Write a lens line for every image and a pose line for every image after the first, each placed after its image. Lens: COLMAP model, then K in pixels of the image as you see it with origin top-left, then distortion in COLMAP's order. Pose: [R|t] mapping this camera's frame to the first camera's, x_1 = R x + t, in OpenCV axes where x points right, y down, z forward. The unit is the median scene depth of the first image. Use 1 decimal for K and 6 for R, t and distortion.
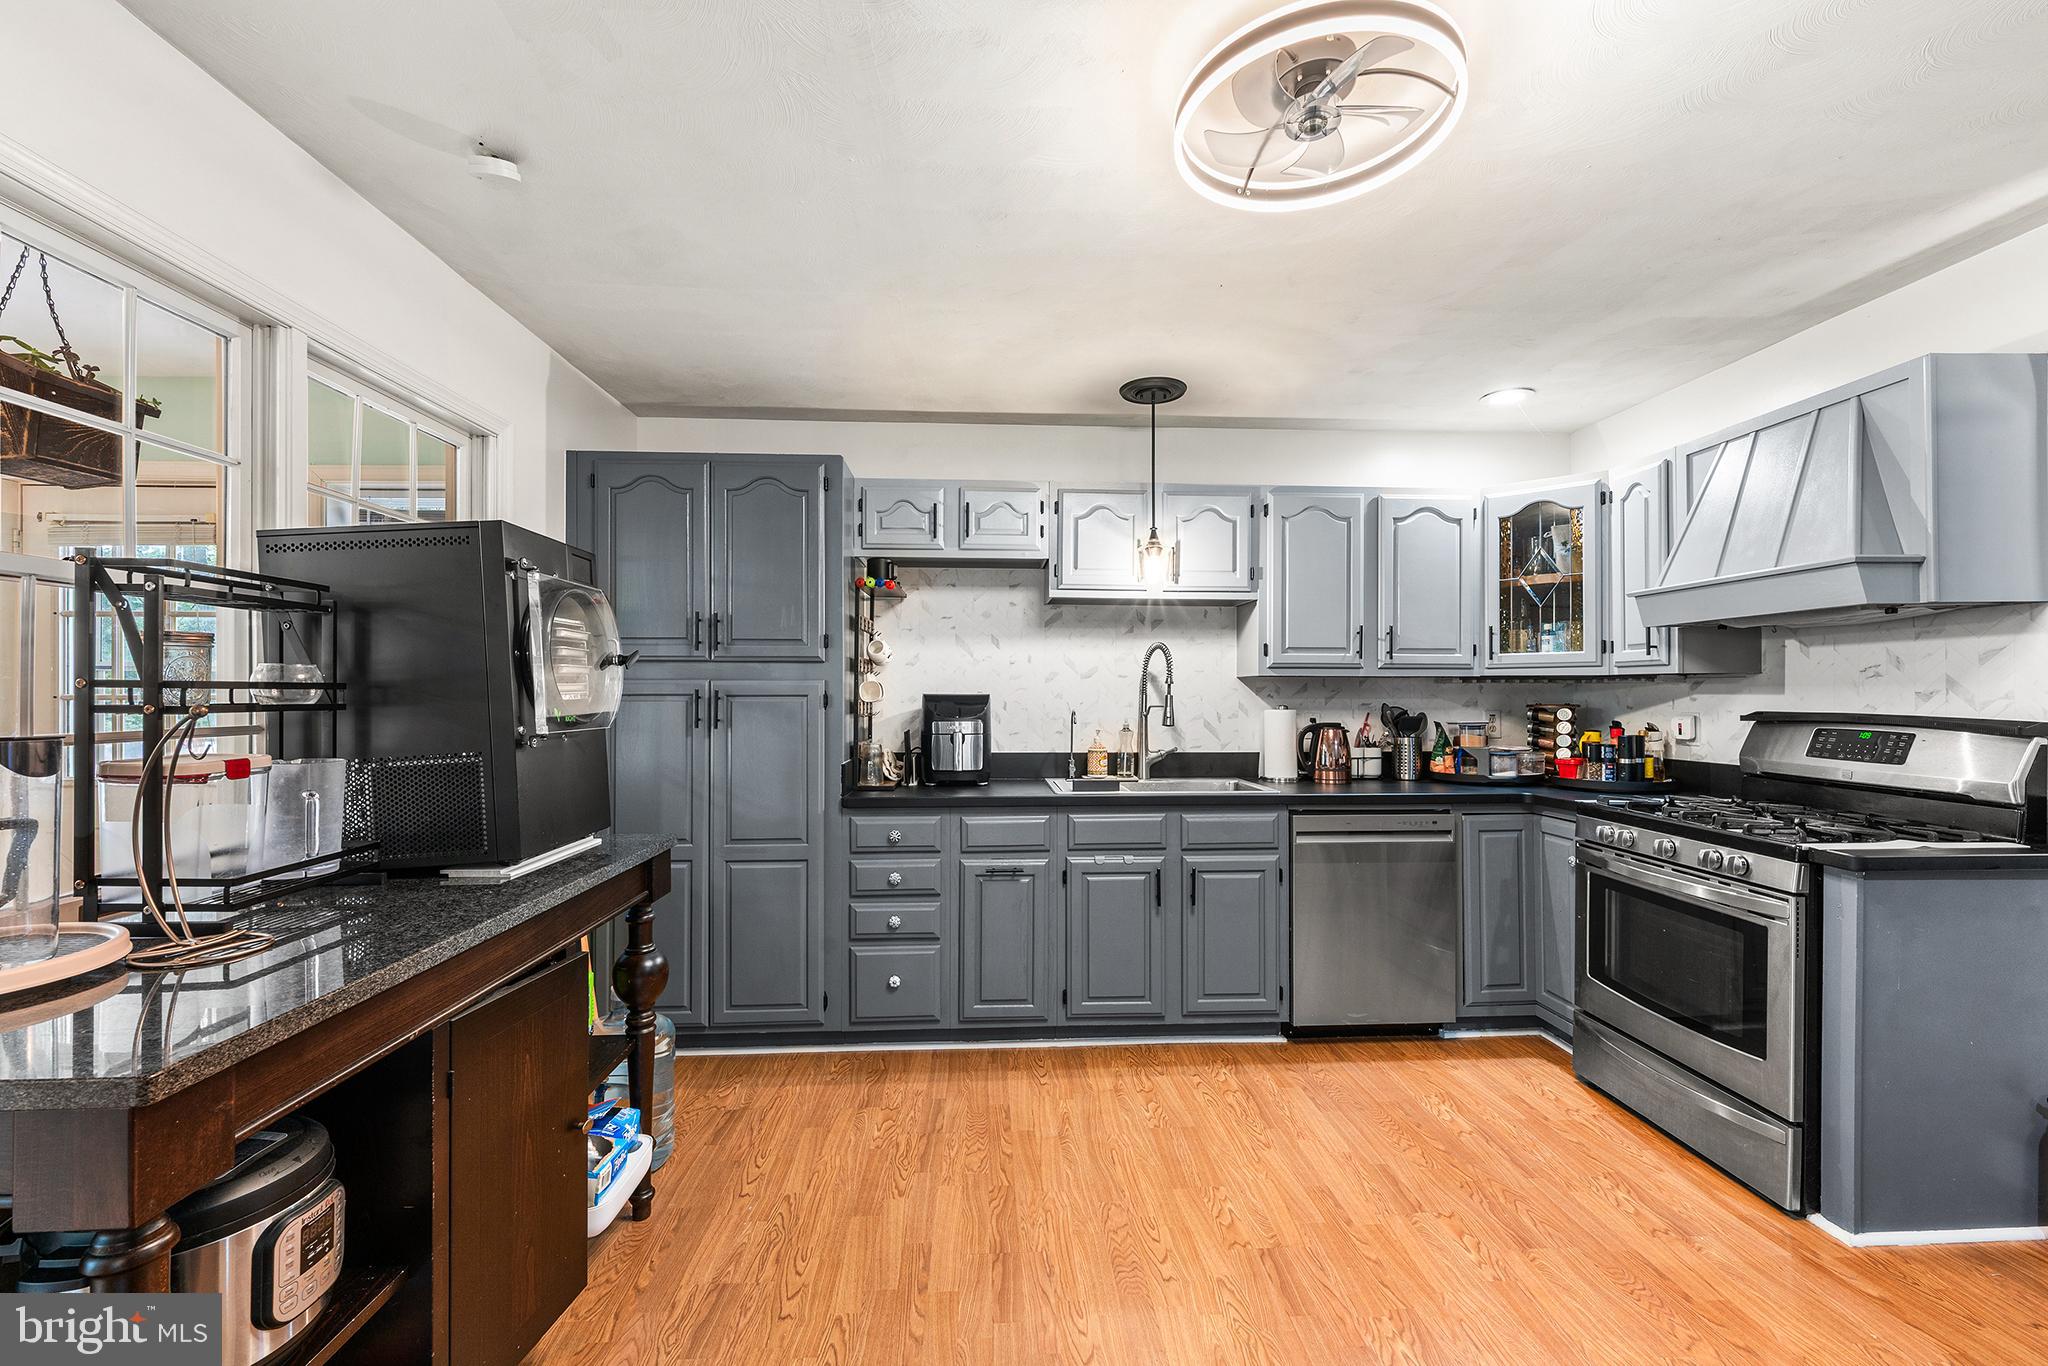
lens RADIAL K [[850.9, 0, 1032.9], [0, 850.9, 695.8], [0, 0, 1]] dist [0.000020, -0.000042]
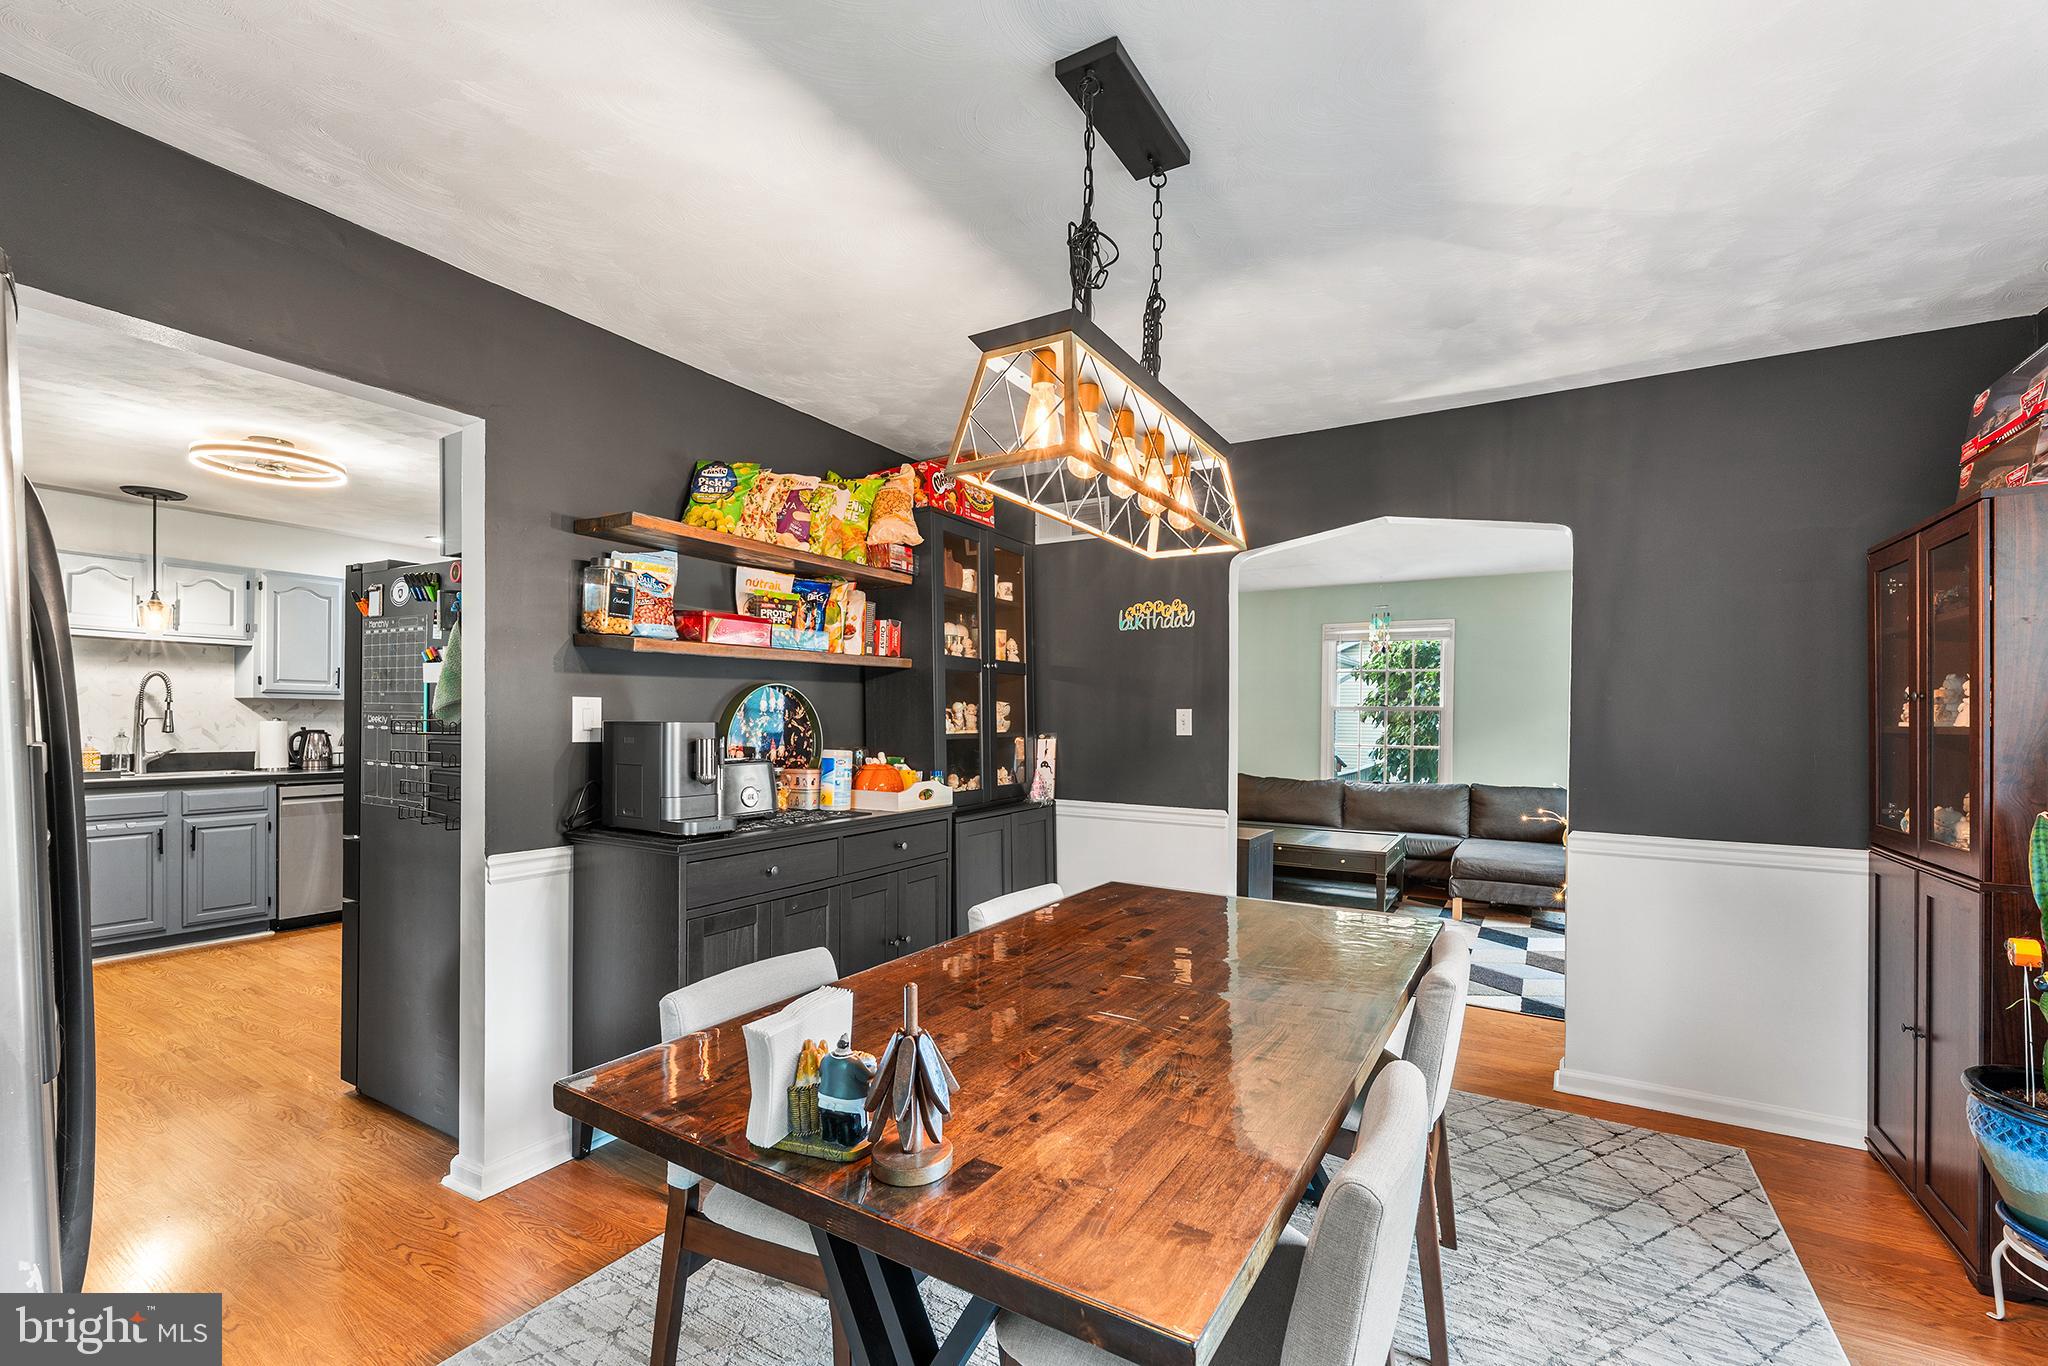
lens RADIAL K [[865.8, 0, 1032.7], [0, 865.8, 720.5], [0, 0, 1]] dist [-0.000299, 0.000163]
pose [[0.565026, 0.001180, 0.825072, -0.197914], [-0.008133, 0.999958, 0.004139, -0.001255], [-0.825033, -0.009049, 0.565012, -0.911503]]
